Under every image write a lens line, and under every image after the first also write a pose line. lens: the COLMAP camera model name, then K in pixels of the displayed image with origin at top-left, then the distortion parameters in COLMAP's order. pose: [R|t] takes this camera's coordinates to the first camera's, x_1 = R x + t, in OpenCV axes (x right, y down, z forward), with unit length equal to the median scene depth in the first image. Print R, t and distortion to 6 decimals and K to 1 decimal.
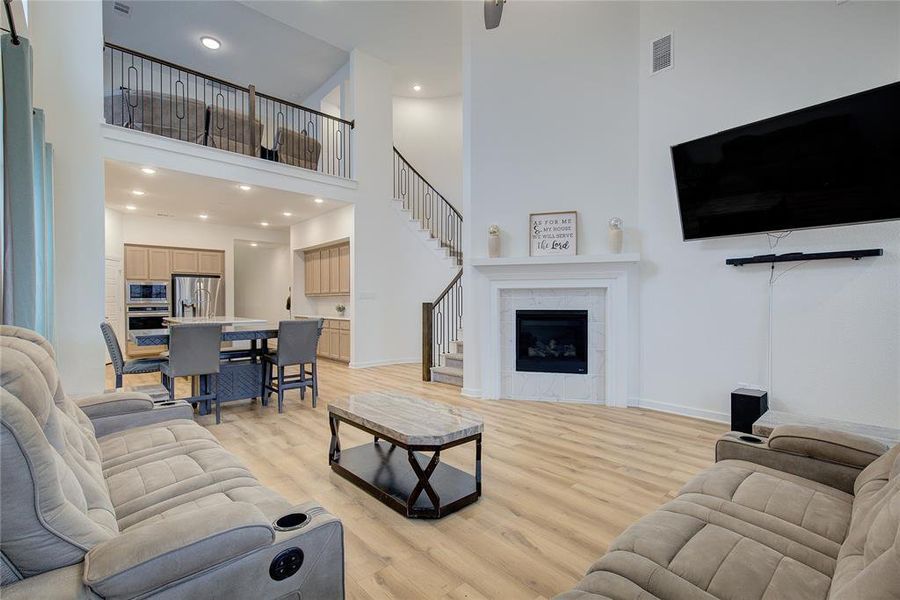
lens RADIAL K [[407.1, 0, 453.1], [0, 407.1, 304.3], [0, 0, 1]] dist [0.011187, 0.000084]
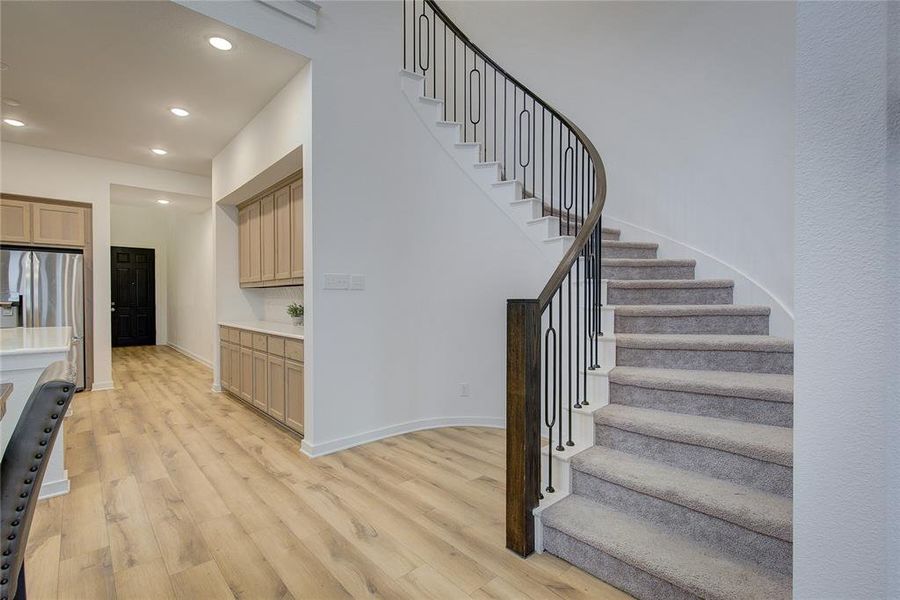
lens RADIAL K [[411.0, 0, 450.0], [0, 411.0, 300.0], [0, 0, 1]] dist [0.000637, -0.000090]
pose [[0.999988, -0.000463, -0.004920, -0.113347], [0.000452, 0.999997, -0.002338, -0.002083], [0.004921, 0.002335, 0.999985, 0.667716]]
